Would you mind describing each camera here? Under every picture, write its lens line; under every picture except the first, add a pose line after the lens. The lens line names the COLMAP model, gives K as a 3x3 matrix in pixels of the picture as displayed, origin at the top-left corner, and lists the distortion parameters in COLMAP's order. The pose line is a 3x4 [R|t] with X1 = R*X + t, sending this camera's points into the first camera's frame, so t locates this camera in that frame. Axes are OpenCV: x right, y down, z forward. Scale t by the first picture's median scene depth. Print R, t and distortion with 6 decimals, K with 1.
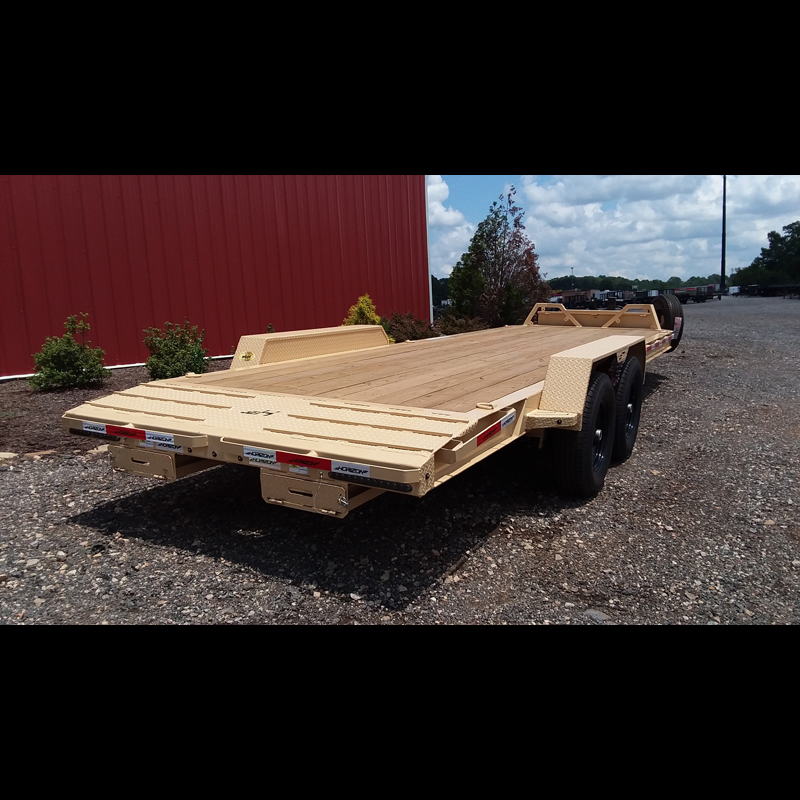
lens RADIAL K [[680.7, 0, 399.4], [0, 680.7, 388.0], [0, 0, 1]] dist [0.125825, -0.271859]
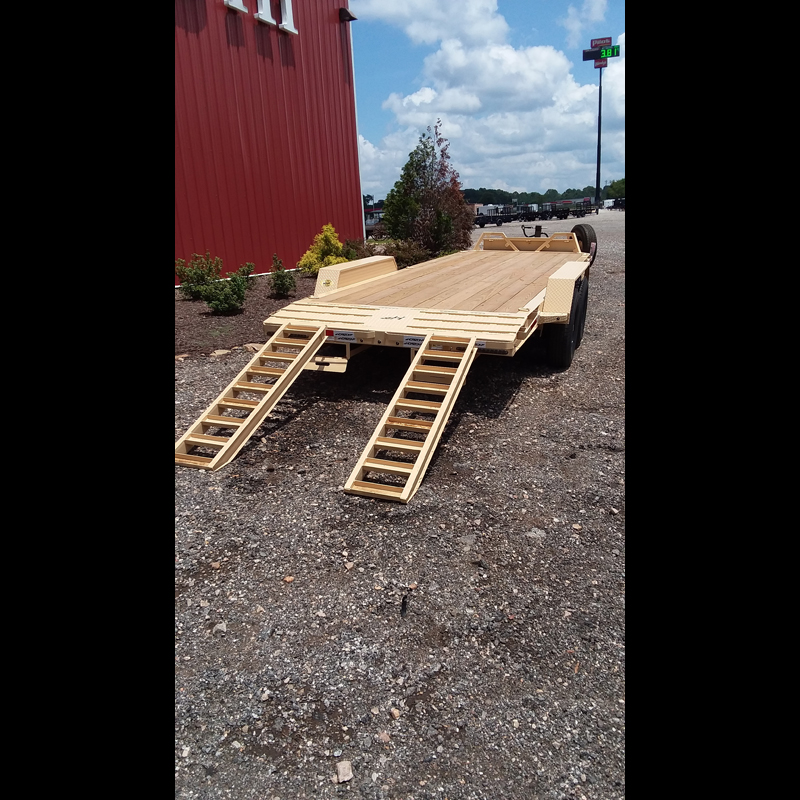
lens RADIAL K [[680.7, 0, 399.4], [0, 680.7, 388.0], [0, 0, 1]] dist [0.125825, -0.271859]
pose [[0.987290, -0.046654, 0.151930, -0.179161], [0.028500, 0.992419, 0.119548, 0.002898], [-0.156355, -0.113699, 0.981135, -0.259848]]
